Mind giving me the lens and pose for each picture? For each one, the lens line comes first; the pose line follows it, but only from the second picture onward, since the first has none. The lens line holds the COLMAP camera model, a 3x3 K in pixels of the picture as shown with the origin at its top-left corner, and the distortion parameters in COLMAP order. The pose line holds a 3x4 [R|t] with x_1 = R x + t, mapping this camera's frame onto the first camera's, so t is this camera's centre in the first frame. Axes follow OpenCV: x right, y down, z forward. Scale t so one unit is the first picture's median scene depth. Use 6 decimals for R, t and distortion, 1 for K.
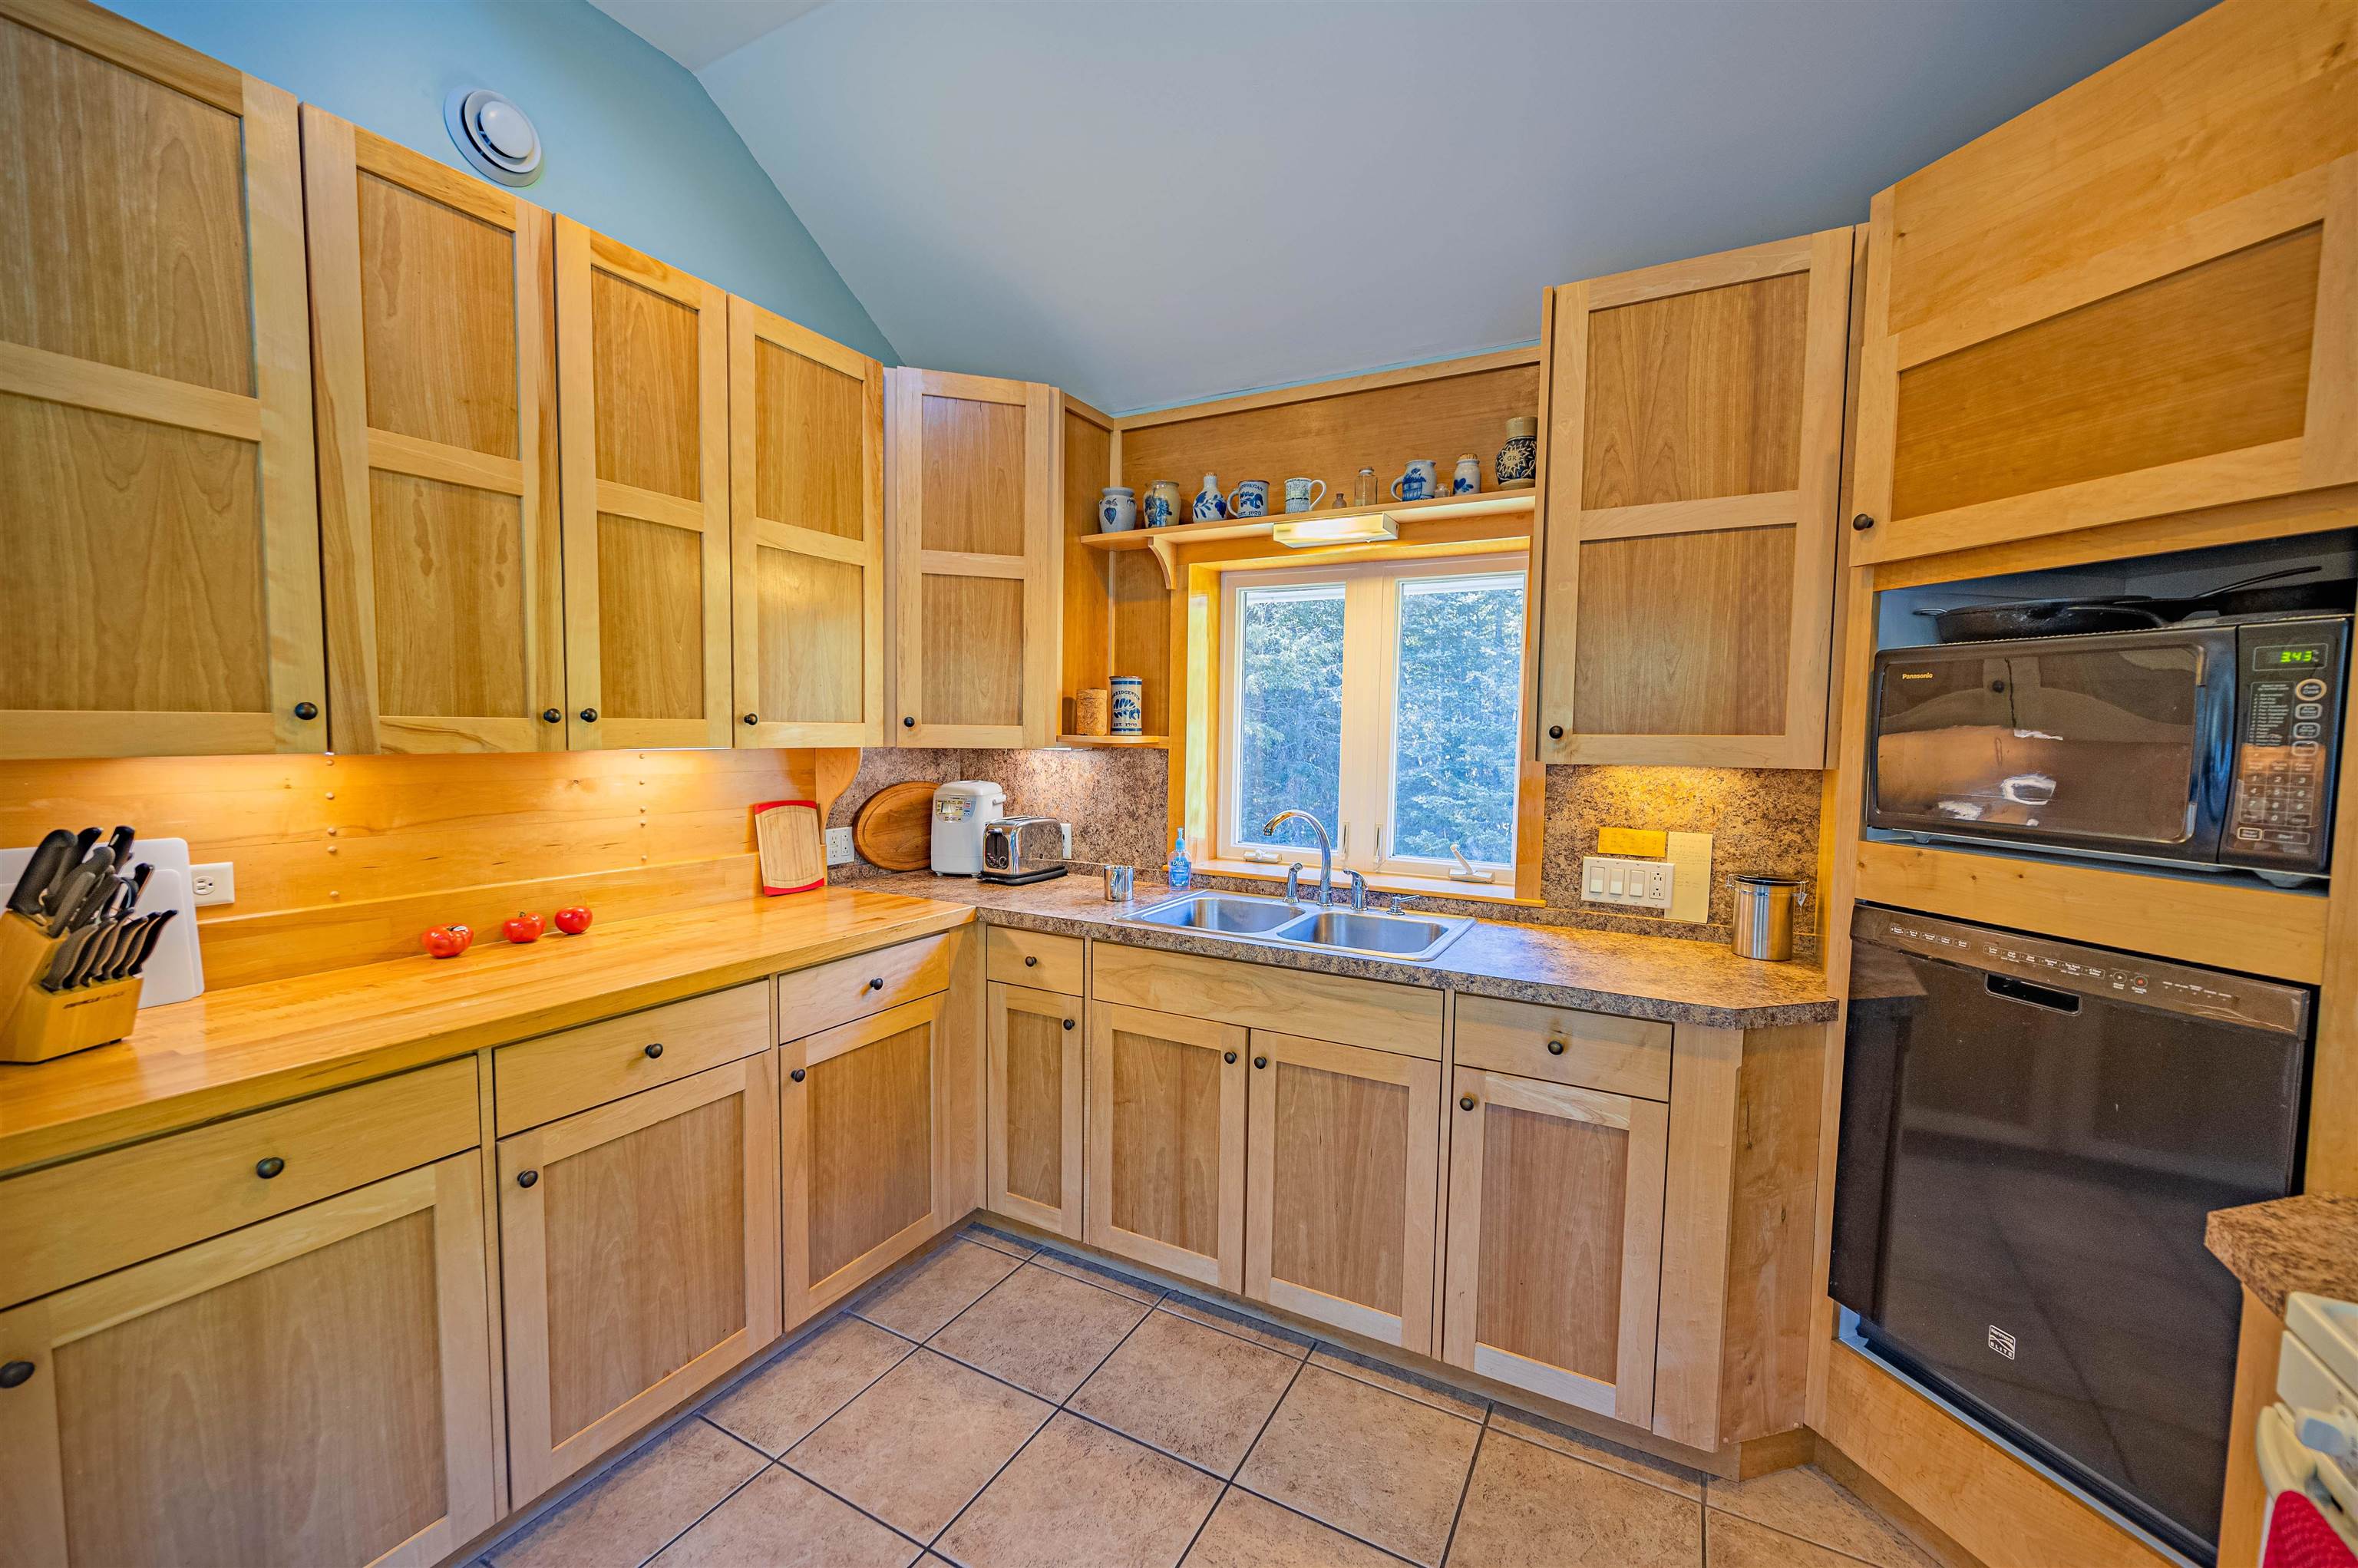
lens RADIAL K [[923.3, 0, 1179.0], [0, 923.3, 784.0], [0, 0, 1]] dist [0.000544, -0.000235]
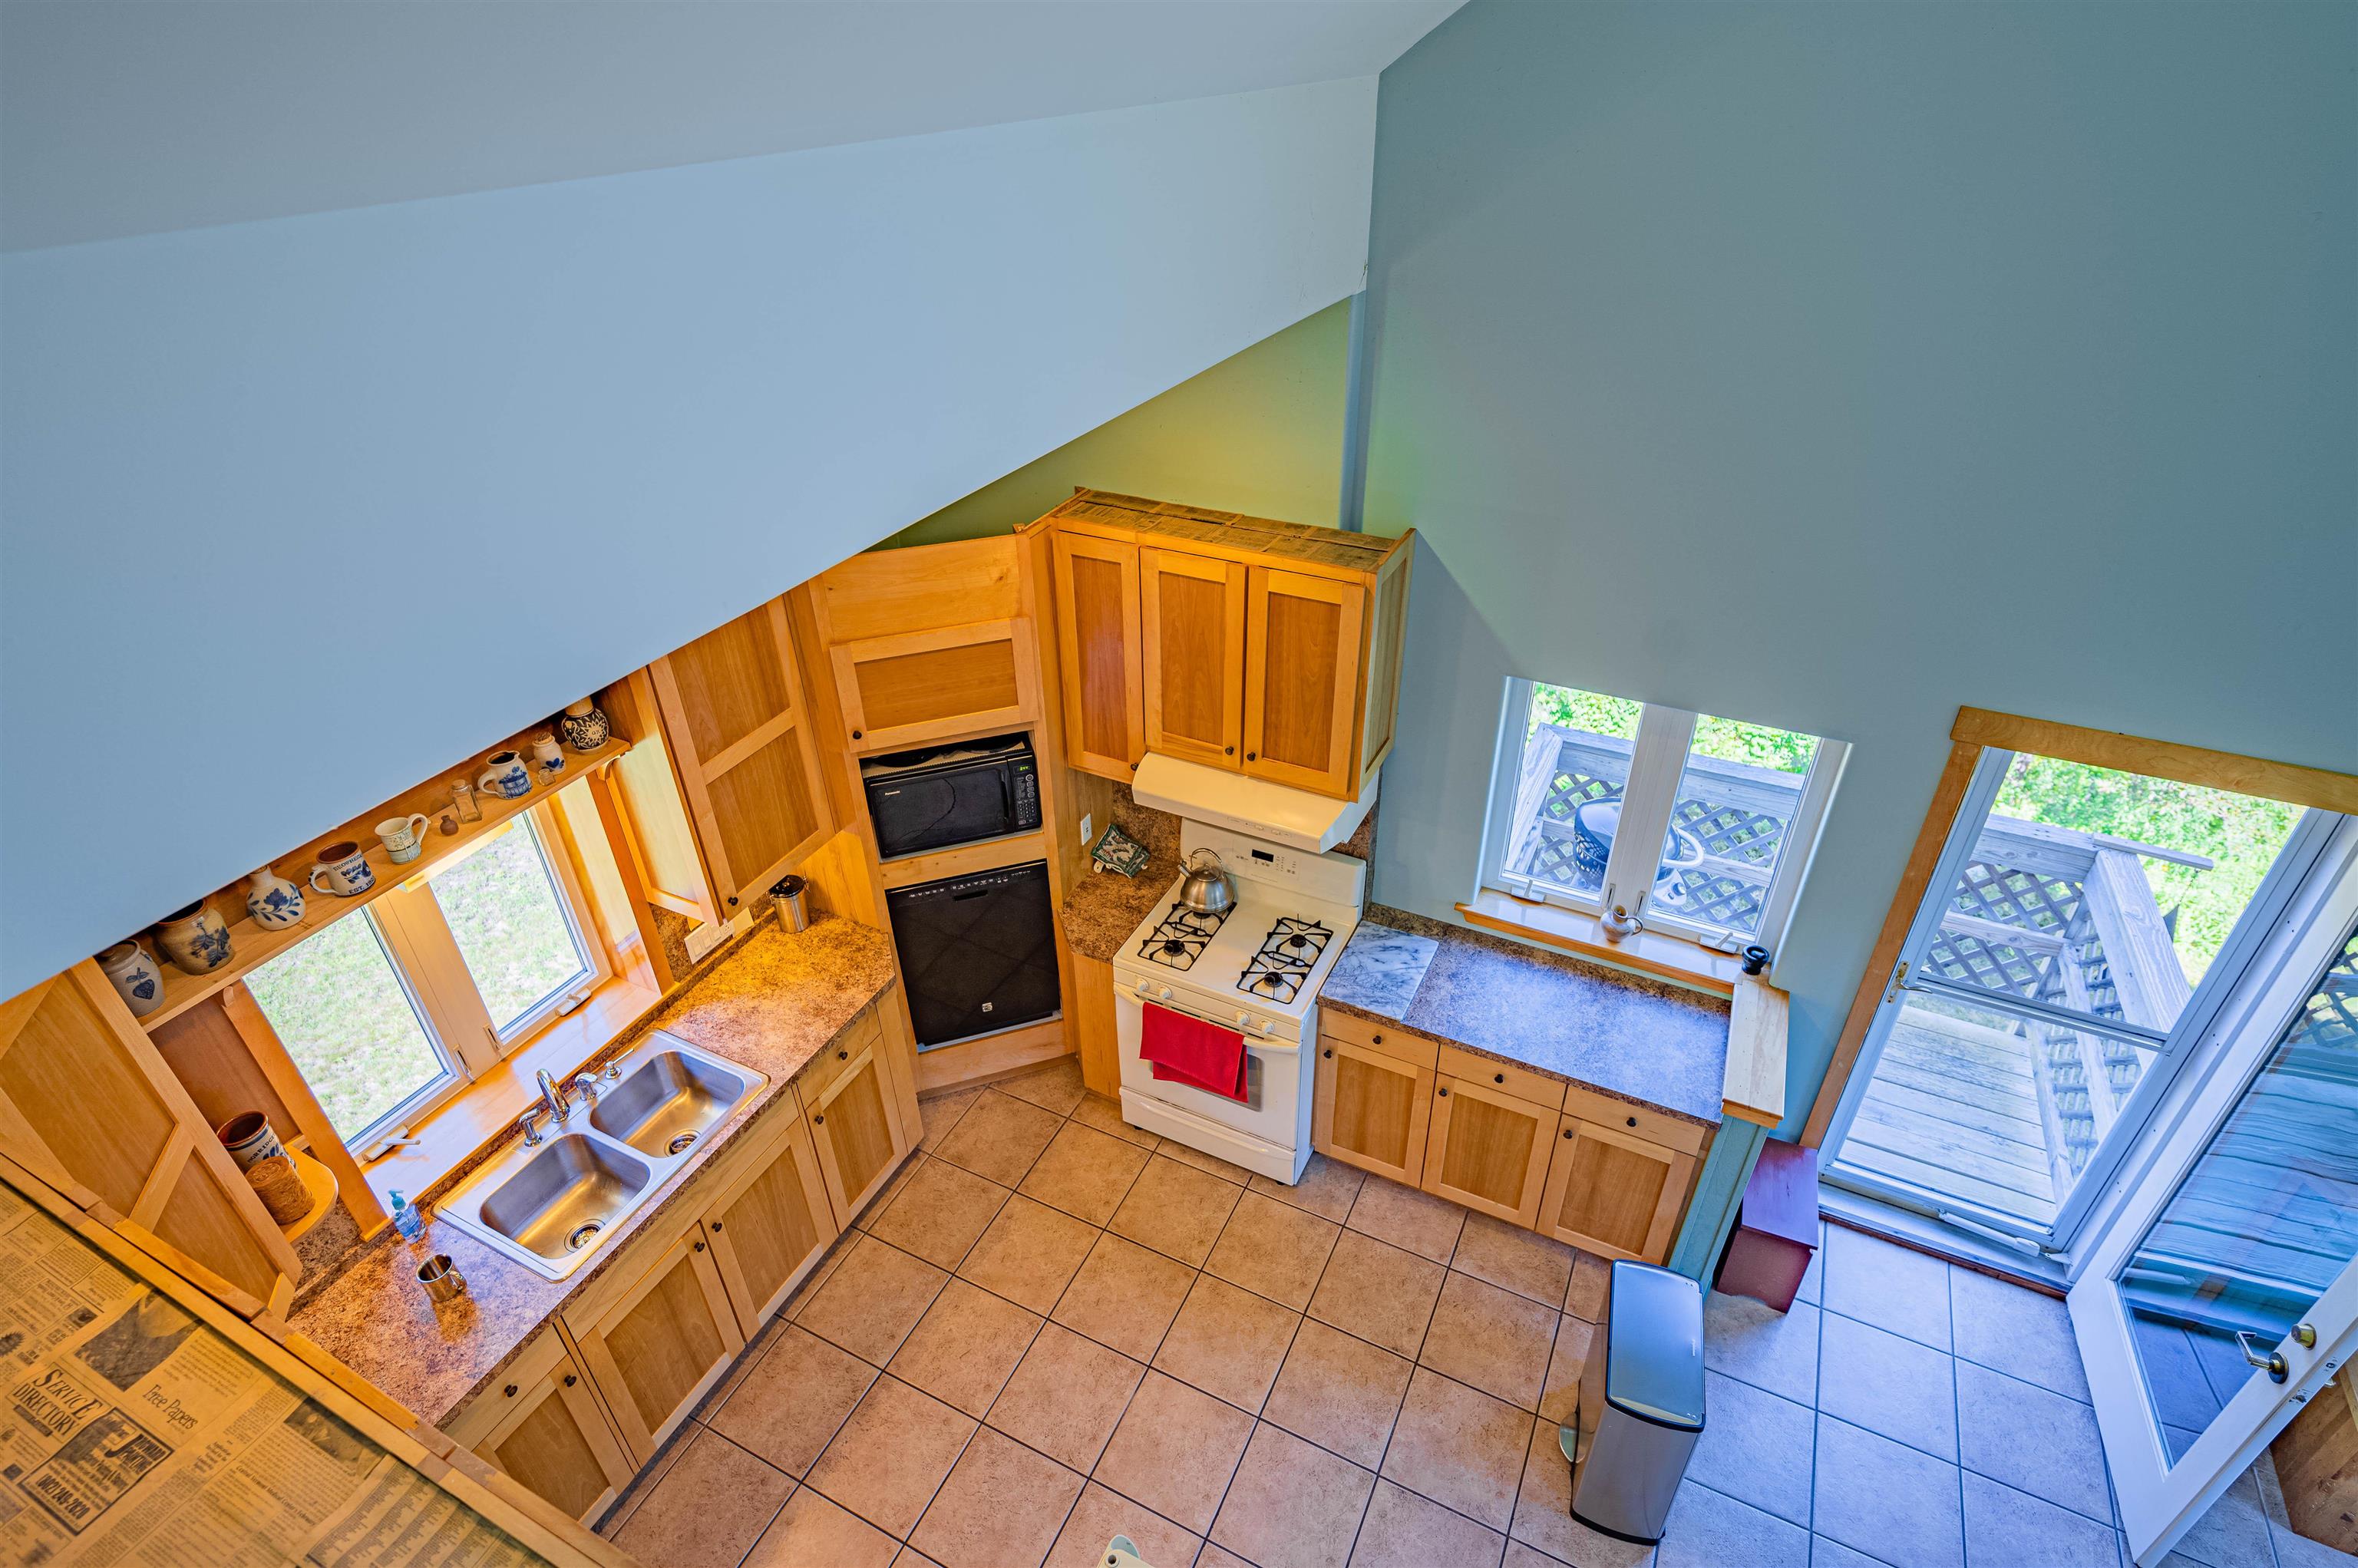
lens RADIAL K [[1167.5, 0, 1179.0], [0, 1167.5, 784.0], [0, 0, 1]] dist [0.003577, 0.001230]
pose [[-0.035073, -0.555482, 0.830789, -1.106372], [0.088646, 0.826294, 0.556219, -1.248430], [-0.995446, 0.093154, 0.020261, 0.275235]]
